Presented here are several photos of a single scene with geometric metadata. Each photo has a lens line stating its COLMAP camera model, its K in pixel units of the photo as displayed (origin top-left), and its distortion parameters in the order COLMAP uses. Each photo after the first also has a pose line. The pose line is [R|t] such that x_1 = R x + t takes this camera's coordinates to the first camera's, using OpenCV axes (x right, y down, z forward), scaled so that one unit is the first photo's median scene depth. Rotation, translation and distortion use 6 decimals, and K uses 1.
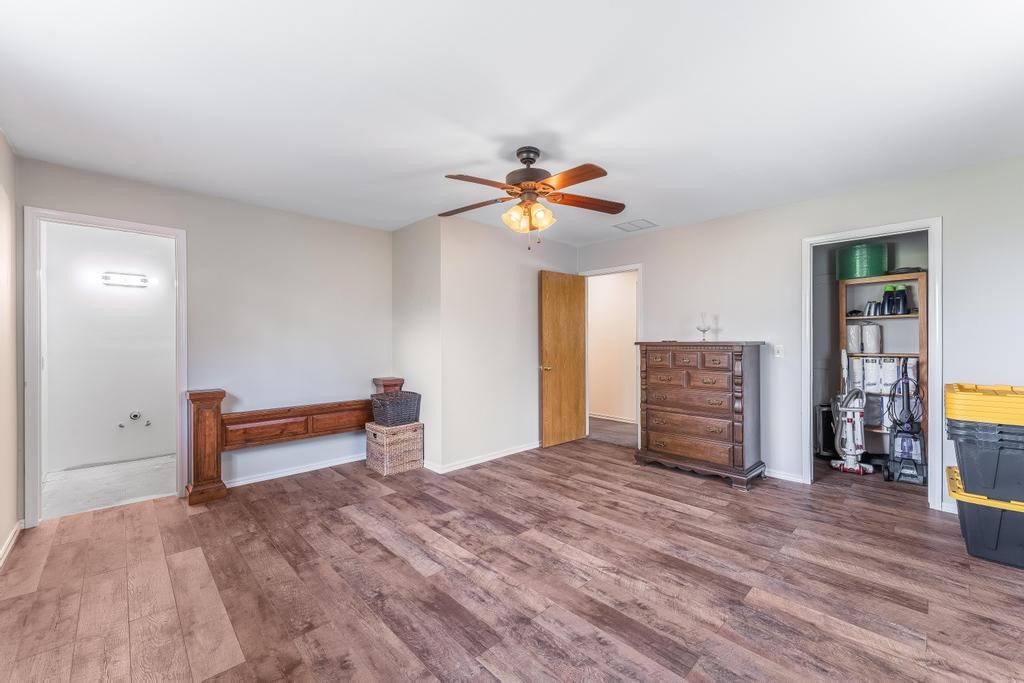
lens RADIAL K [[413.3, 0, 513.6], [0, 413.3, 343.6], [0, 0, 1]] dist [0.000283, -0.000413]
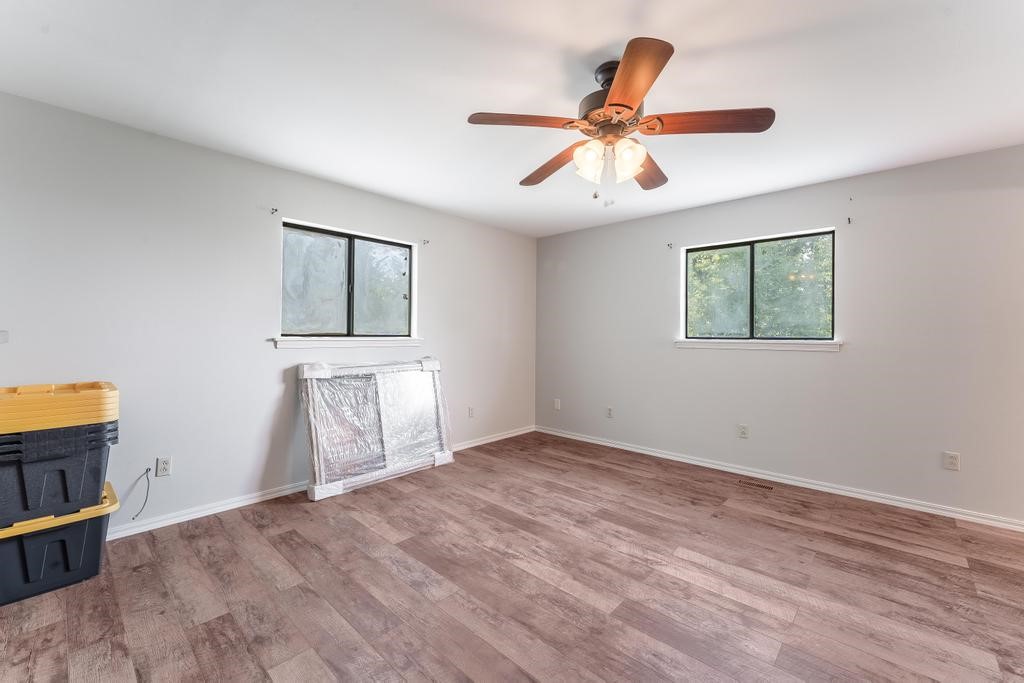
lens RADIAL K [[413.3, 0, 513.6], [0, 413.3, 343.6], [0, 0, 1]] dist [0.000283, -0.000413]
pose [[-0.998528, -0.002065, -0.054202, 0.279133], [-0.003602, 0.999594, 0.028274, -0.007555], [0.054122, 0.028428, -0.998130, 1.958970]]
